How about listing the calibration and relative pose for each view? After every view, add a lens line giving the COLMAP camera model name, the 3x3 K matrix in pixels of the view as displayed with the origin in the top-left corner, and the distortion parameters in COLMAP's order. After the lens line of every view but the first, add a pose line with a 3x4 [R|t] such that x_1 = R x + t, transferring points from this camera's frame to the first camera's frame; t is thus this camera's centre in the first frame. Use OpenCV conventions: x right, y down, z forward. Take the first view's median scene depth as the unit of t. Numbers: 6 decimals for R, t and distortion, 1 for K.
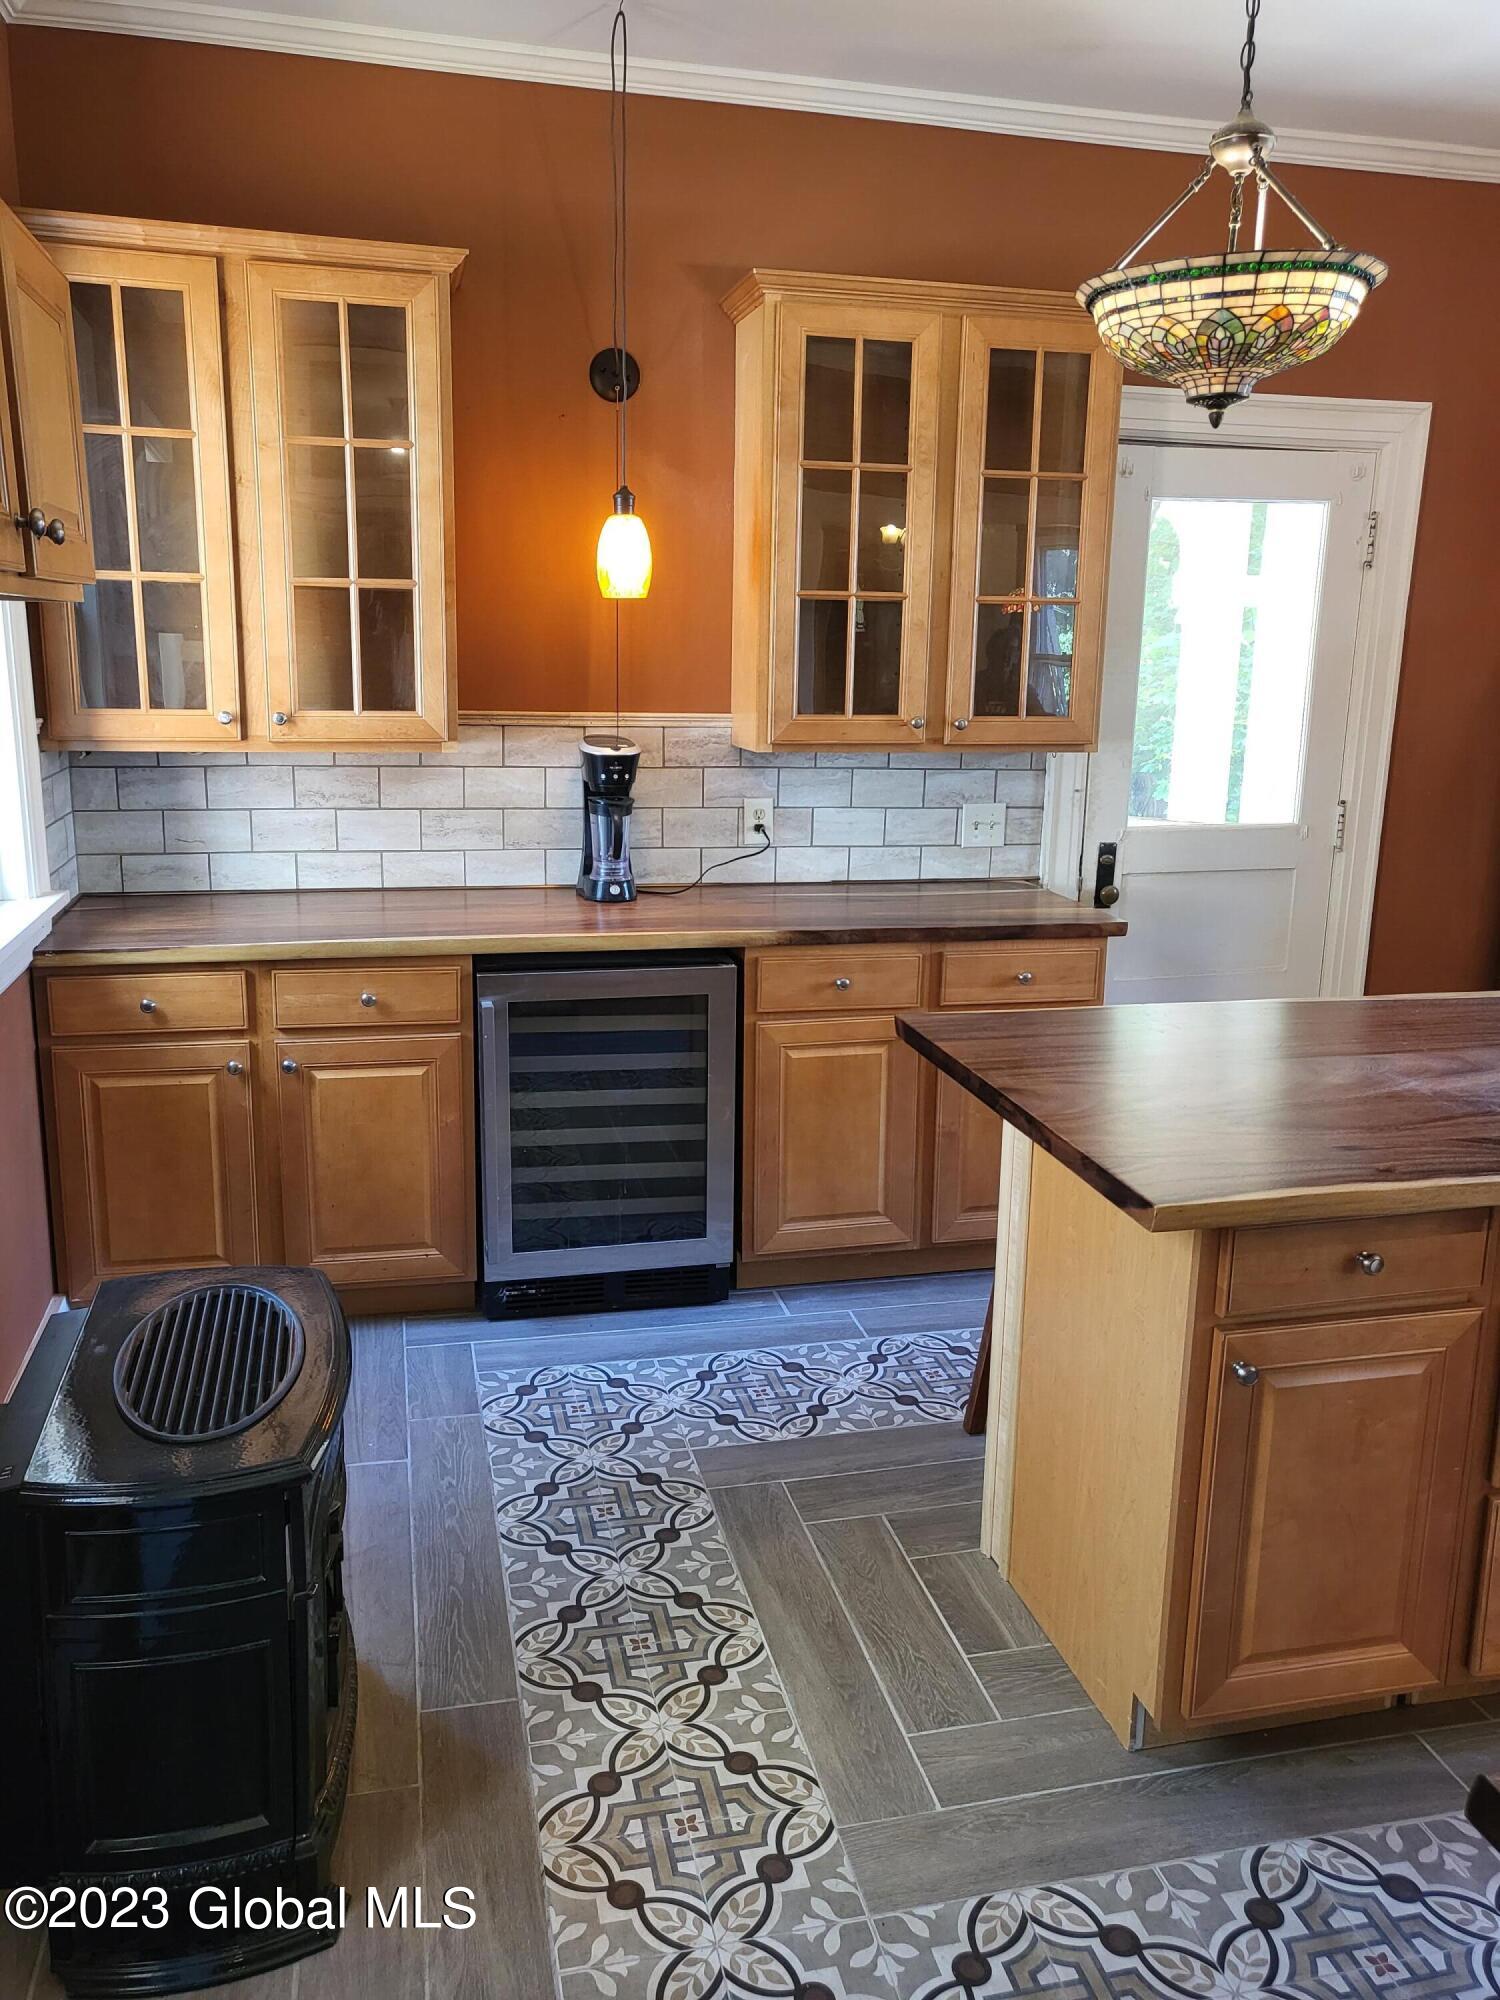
lens RADIAL K [[1529.4, 0, 752.2], [0, 1529.4, 989.3], [0, 0, 1]] dist [0.003387, -0.001222]
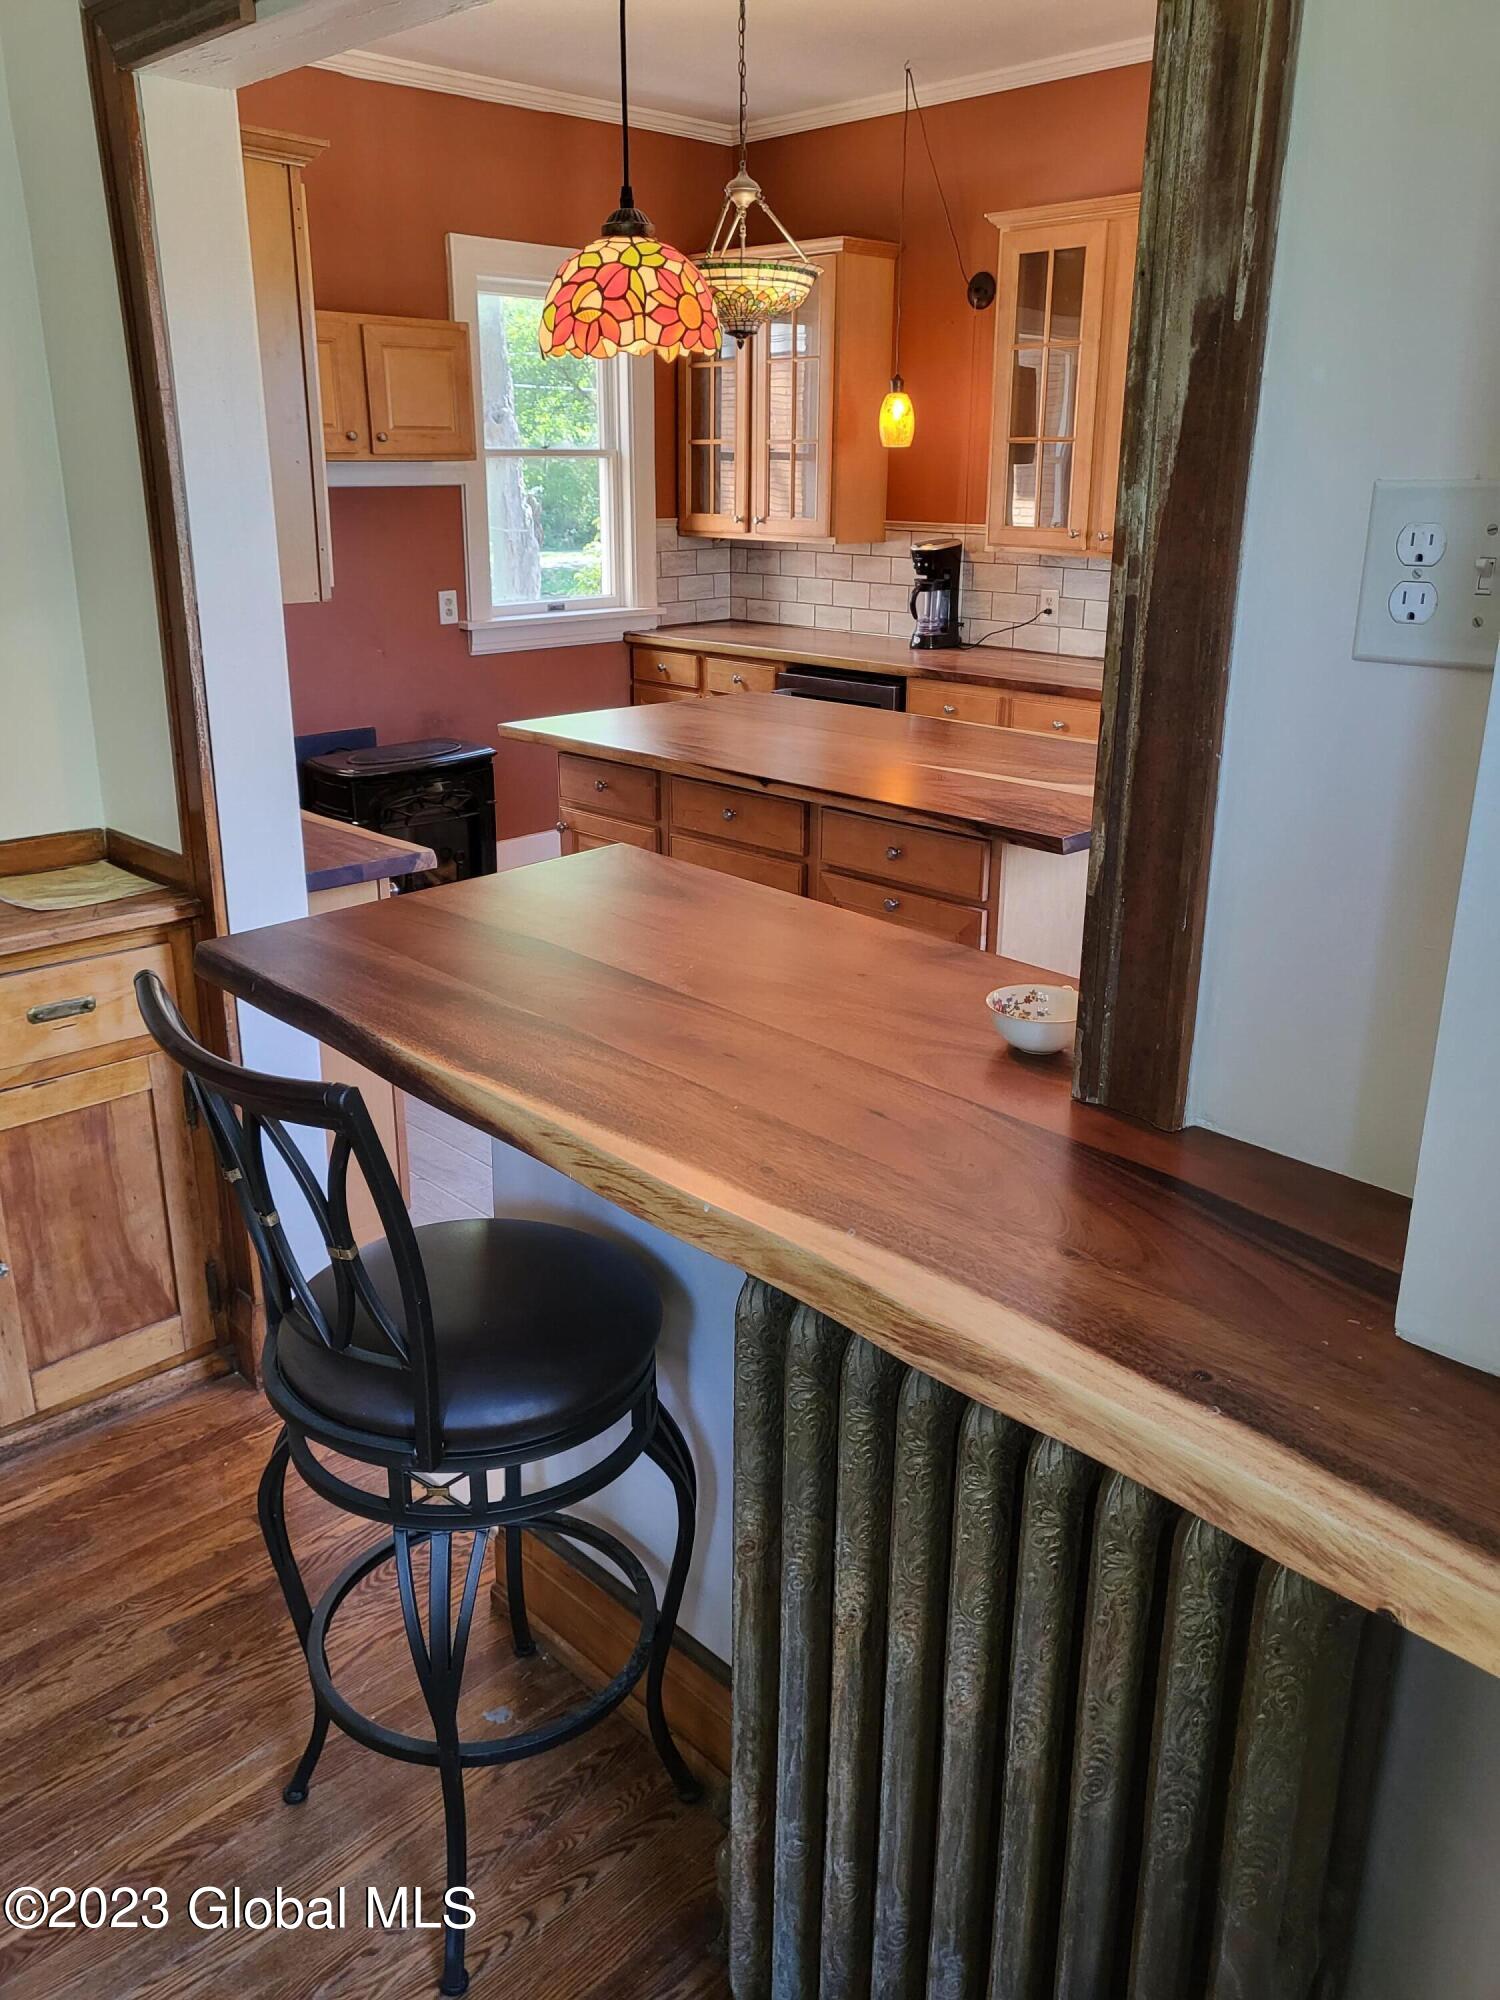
lens RADIAL K [[1529.4, 0, 752.2], [0, 1529.4, 989.3], [0, 0, 1]] dist [0.003387, -0.001222]
pose [[0.501094, 0.262449, -0.824637, 1.183087], [-0.187298, 0.963209, 0.192739, 0.006842], [0.844882, 0.057872, 0.531814, 0.069638]]
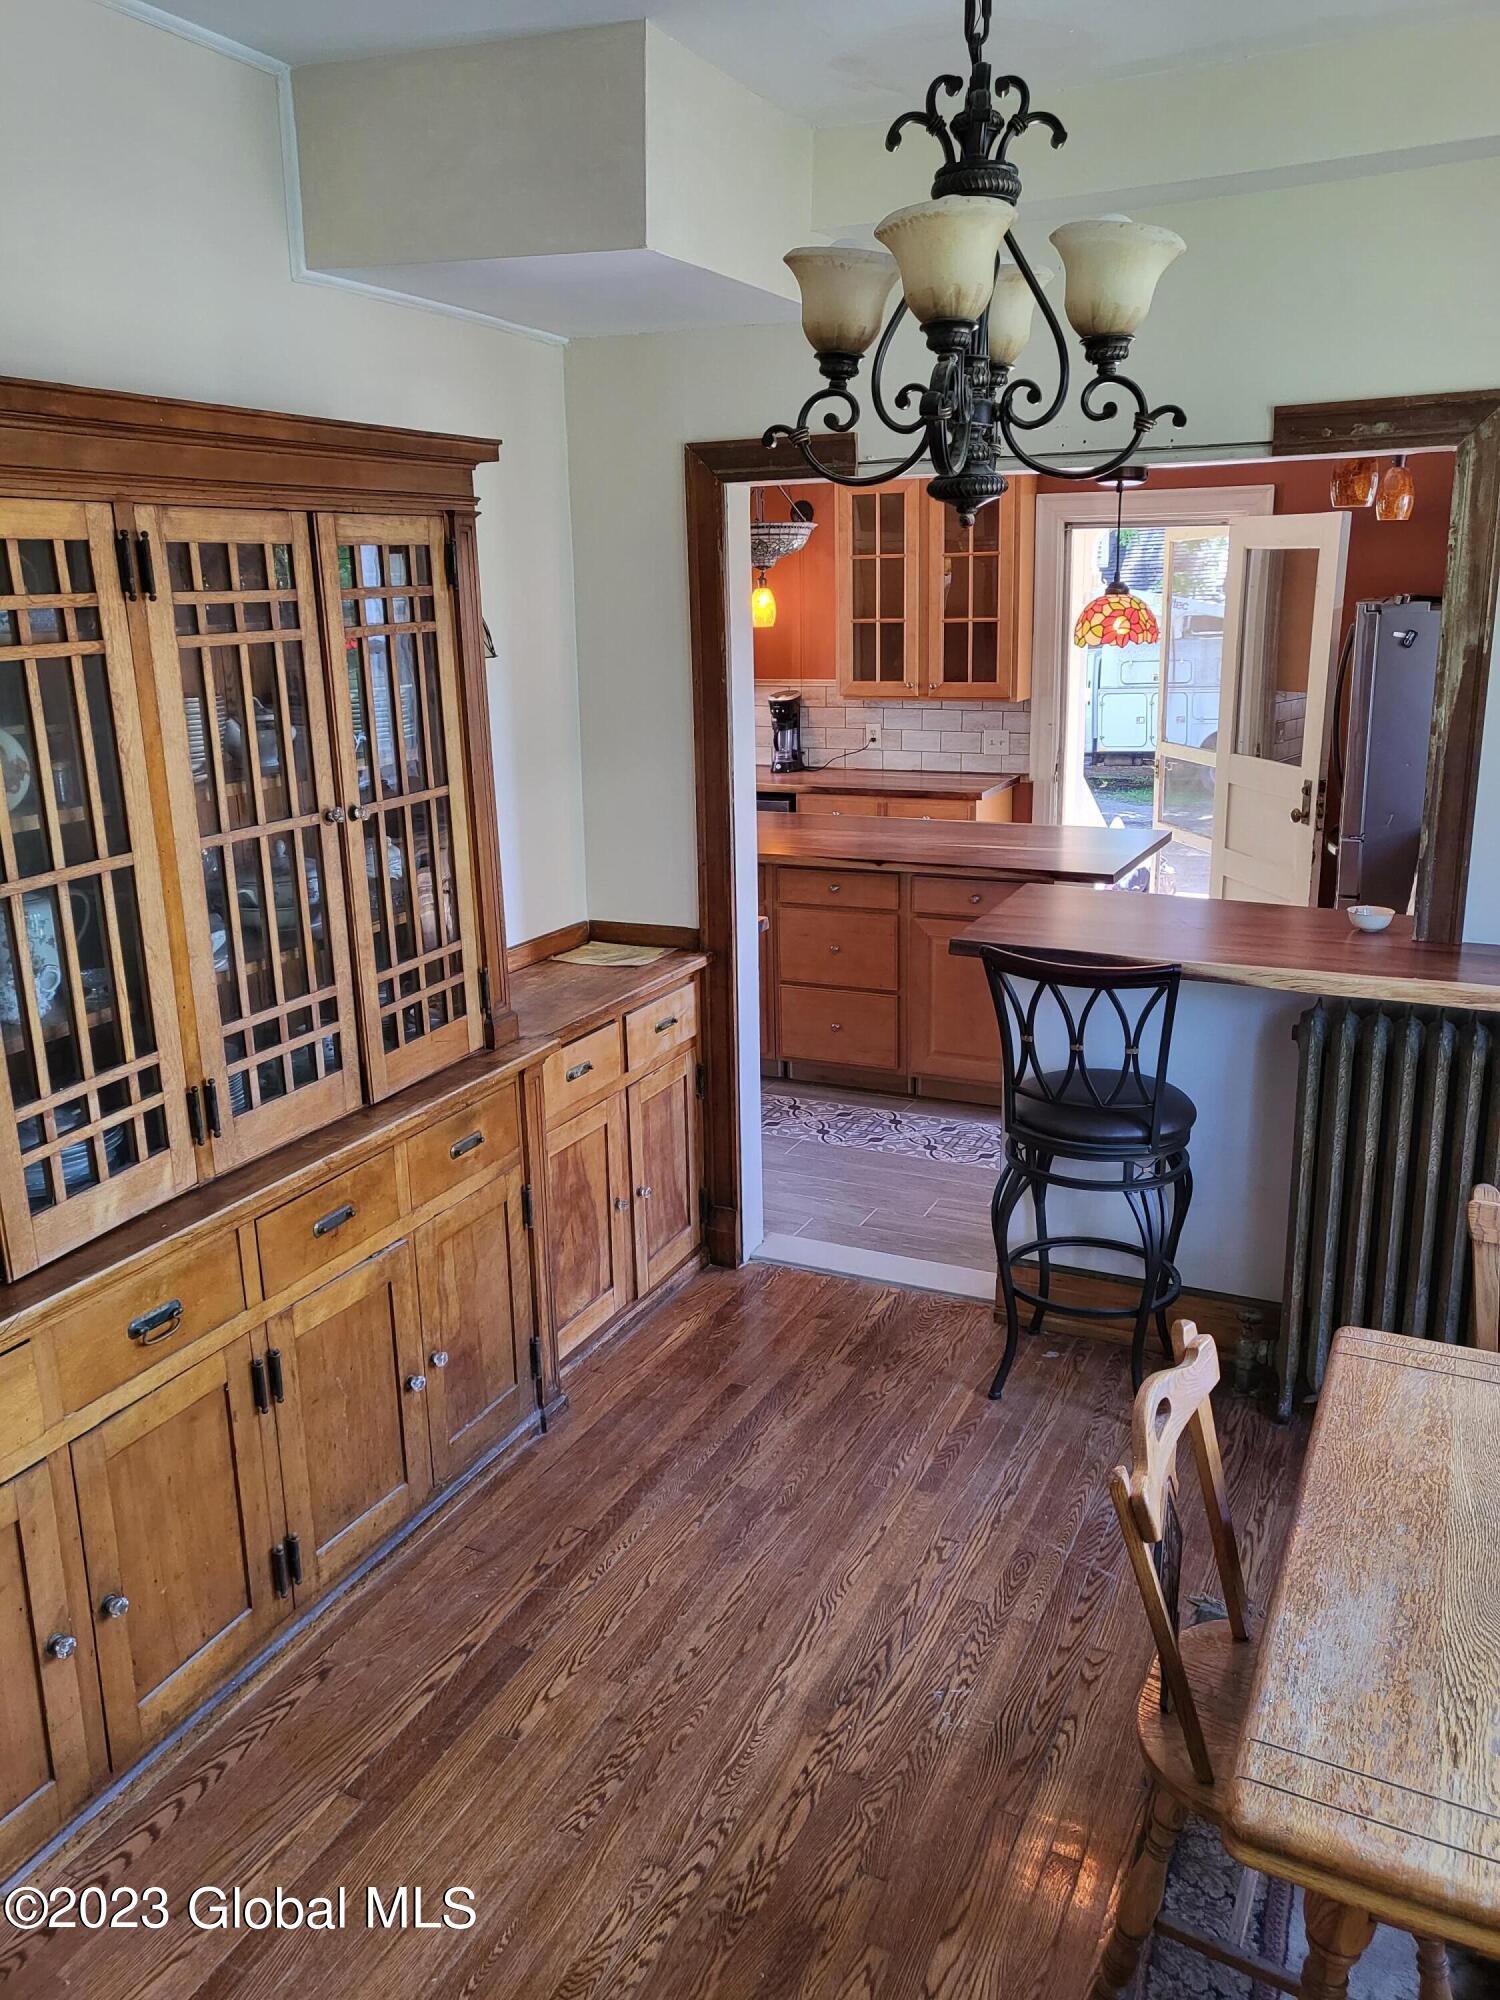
lens RADIAL K [[1507.6, 0, 747.1], [0, 1507.6, 991.9], [0, 0, 1]] dist [0.001414, 0.000237]
pose [[0.765749, 0.130416, -0.629778, 1.195094], [-0.107592, 0.991401, 0.074480, 0.089013], [0.634076, 0.010727, 0.773196, -0.588341]]
